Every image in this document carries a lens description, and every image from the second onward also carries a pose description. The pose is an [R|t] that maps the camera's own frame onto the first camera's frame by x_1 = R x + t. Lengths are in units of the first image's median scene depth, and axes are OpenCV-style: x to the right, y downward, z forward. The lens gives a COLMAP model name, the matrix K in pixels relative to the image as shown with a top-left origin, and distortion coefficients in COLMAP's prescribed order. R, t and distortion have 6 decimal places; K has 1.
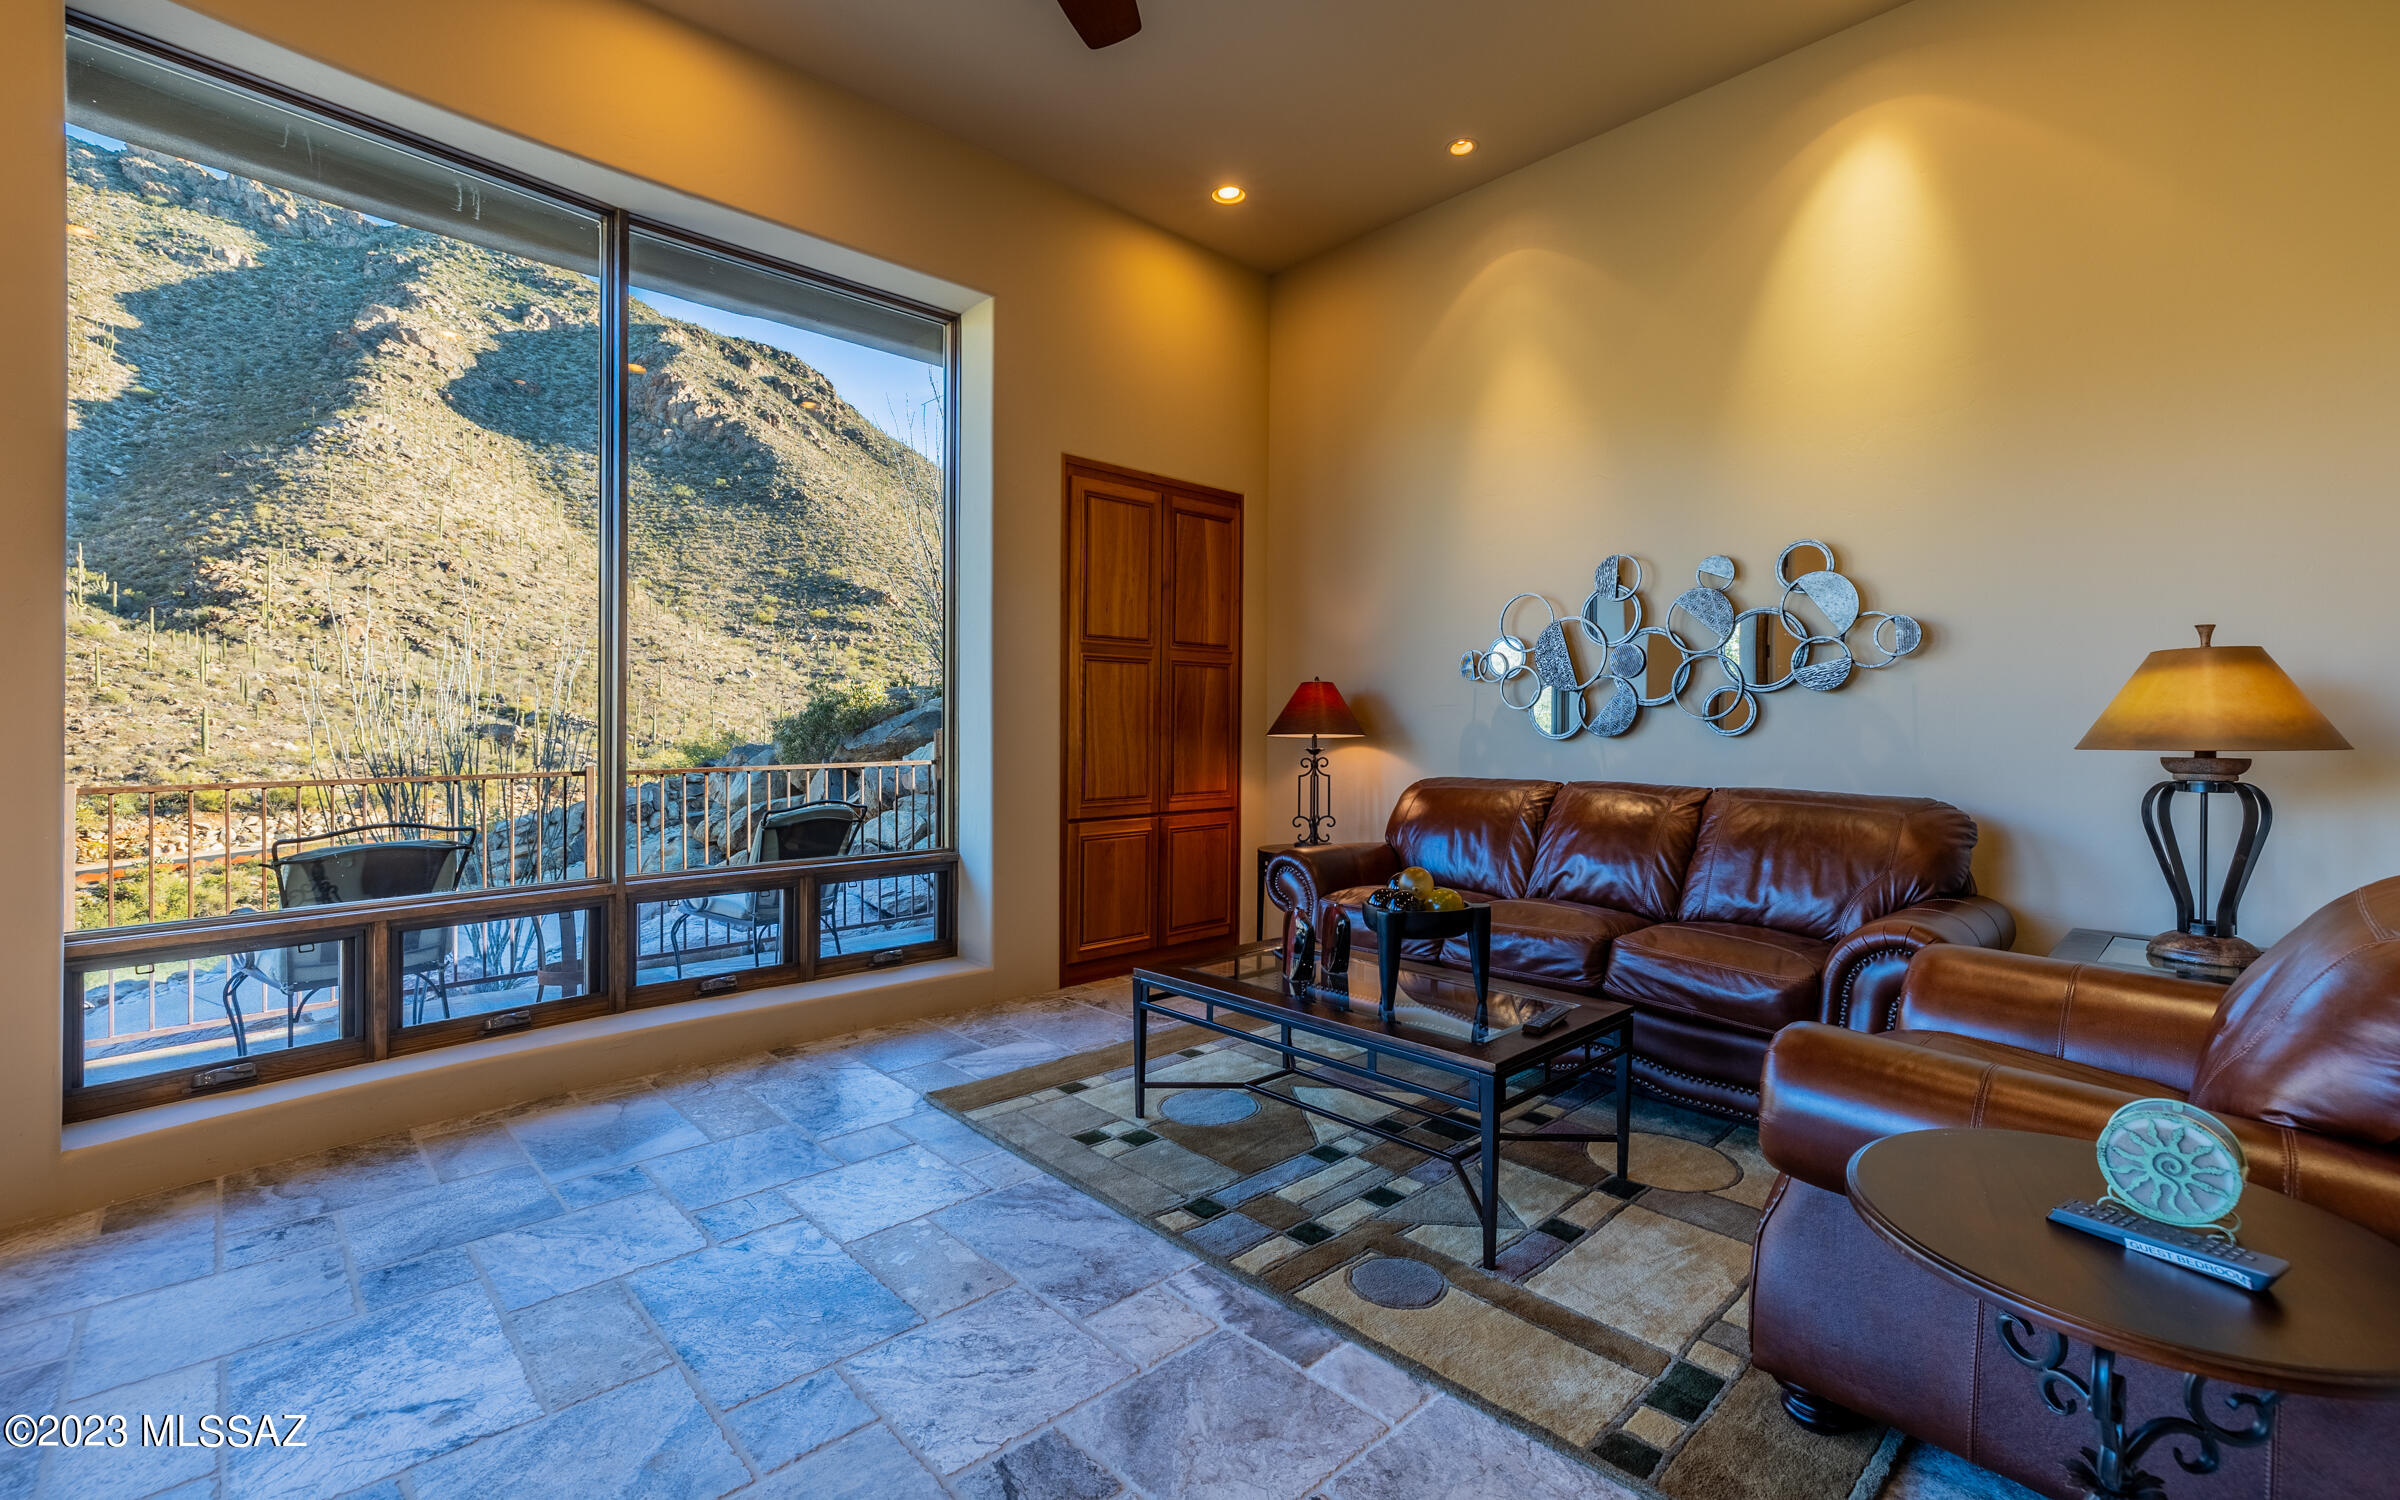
lens RADIAL K [[1032.6, 0, 1196.4], [0, 1032.6, 726.6], [0, 0, 1]] dist [0.000329, -0.000013]
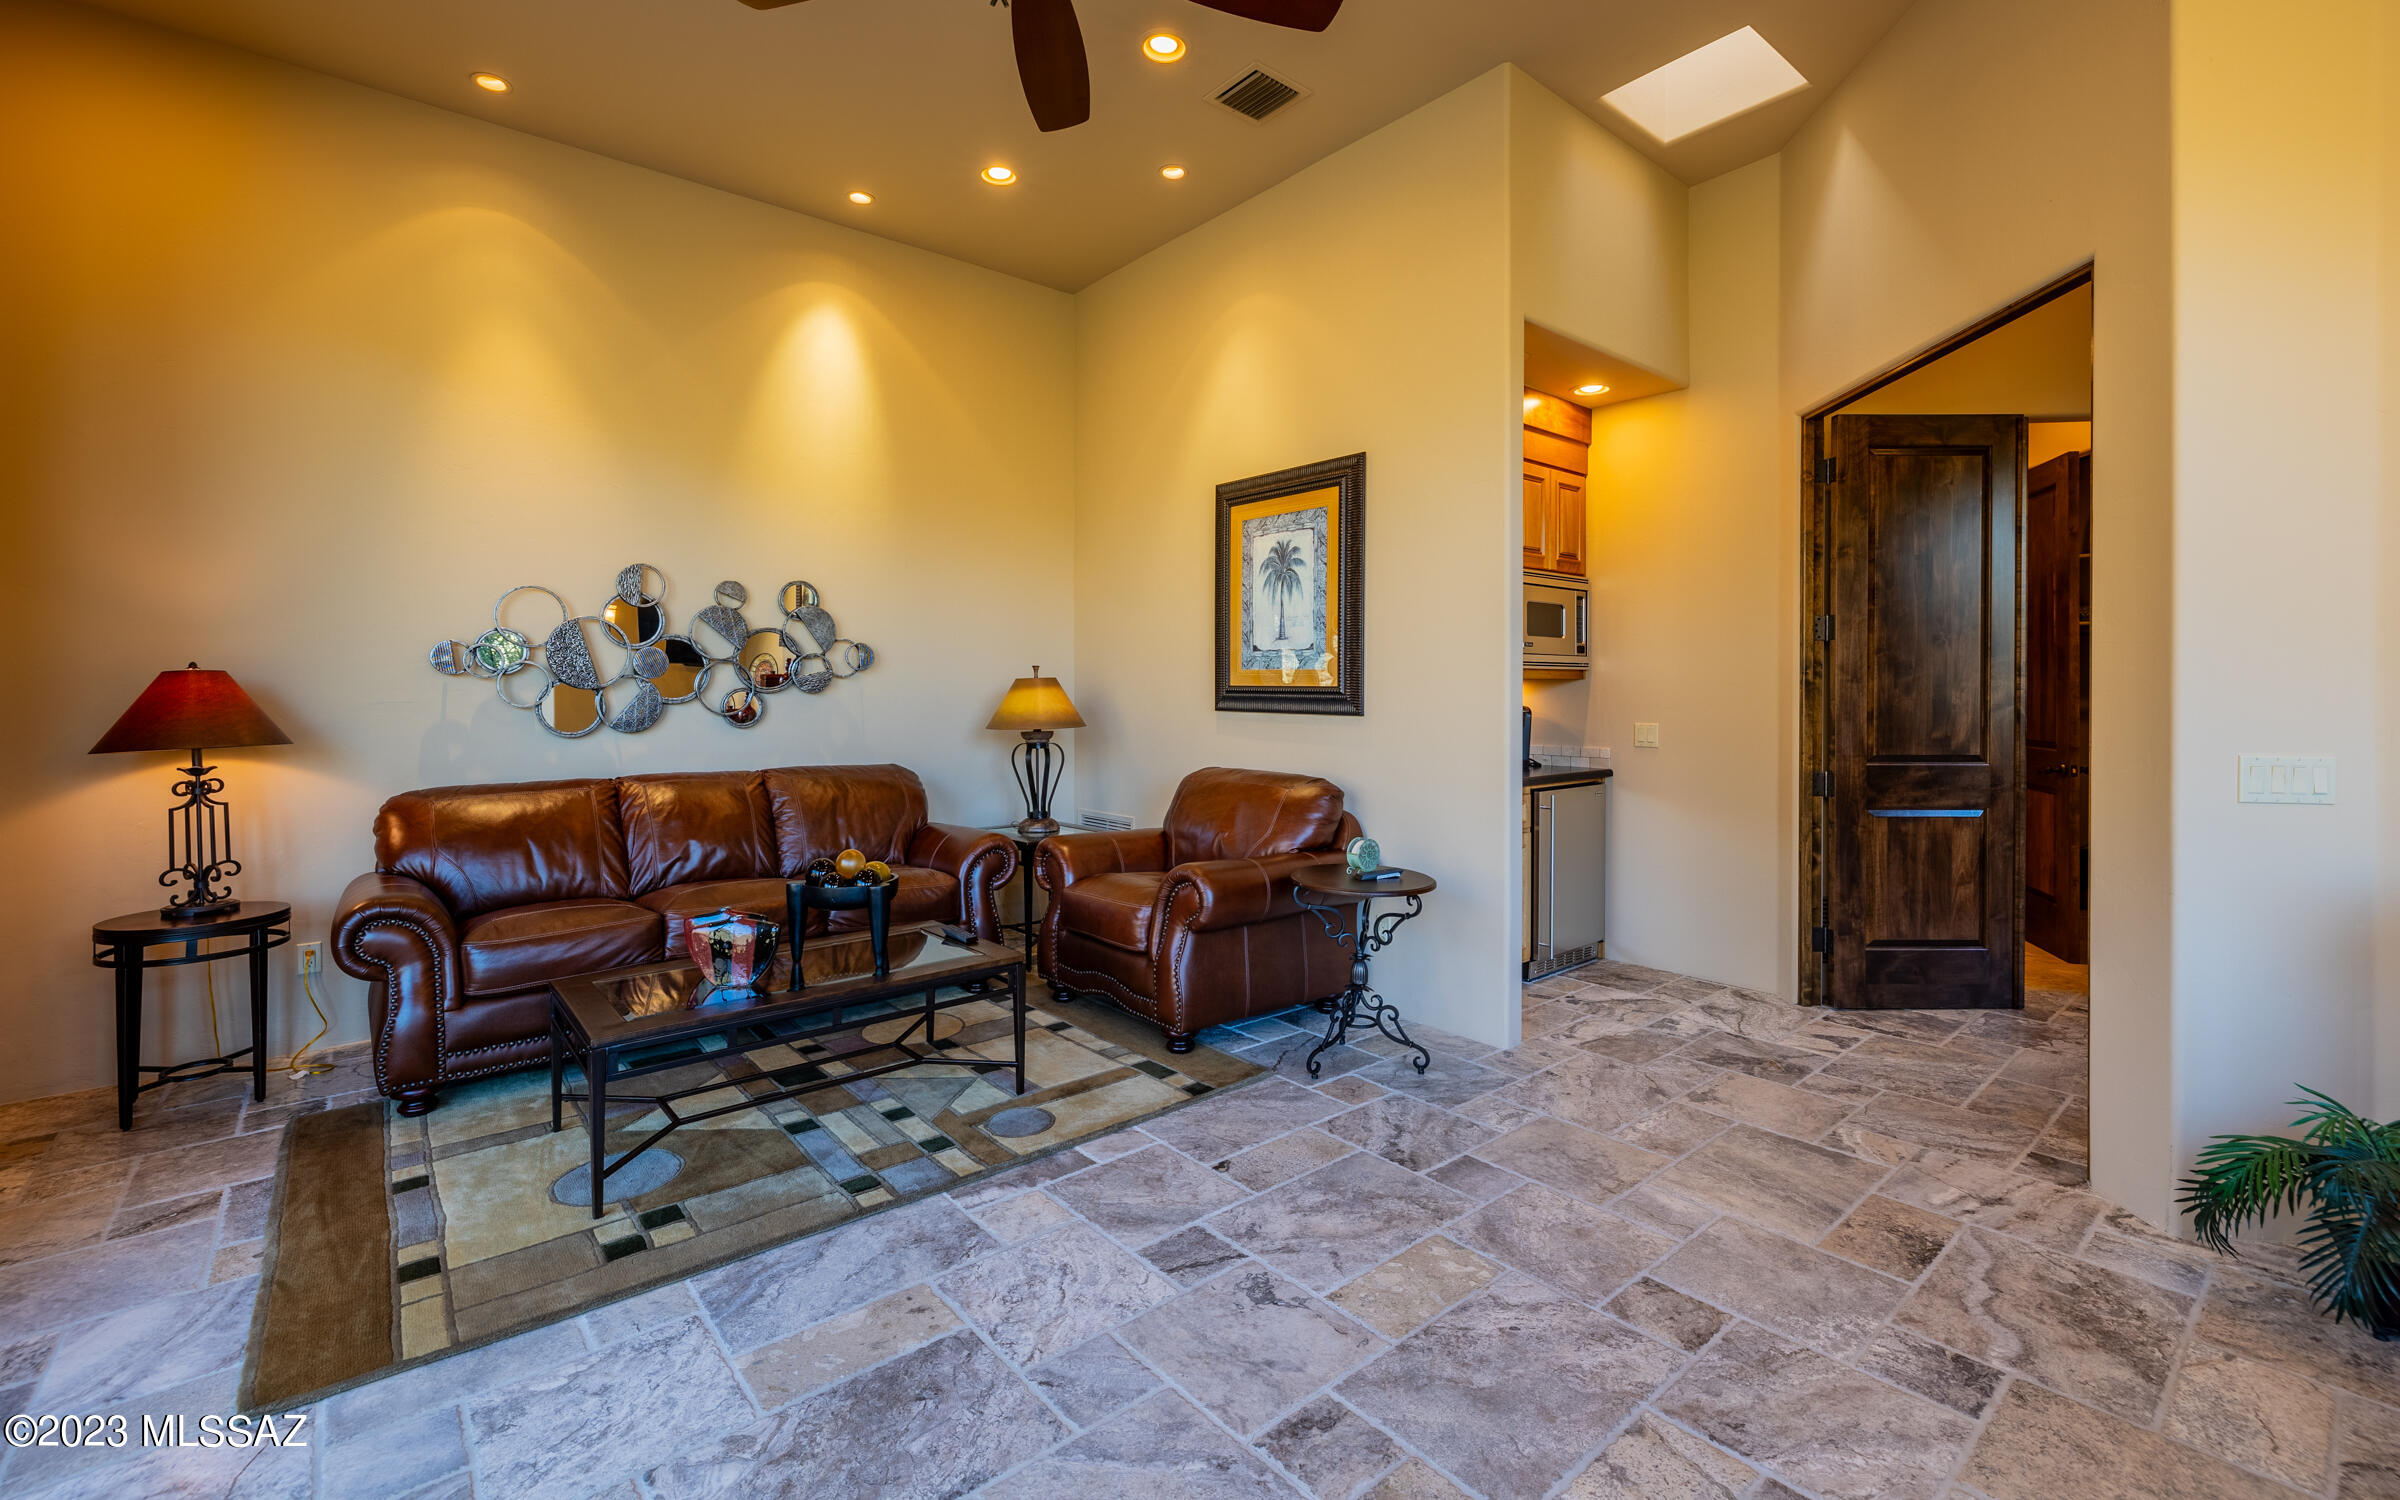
lens RADIAL K [[1014.5, 0, 1202.8], [0, 1014.5, 709.5], [0, 0, 1]] dist [-0.000637, -0.000195]
pose [[0.057038, -0.020664, 0.998158, -0.978655], [0.005059, 0.999779, 0.020408, -0.051763], [-0.998359, 0.003886, 0.057130, 0.548704]]
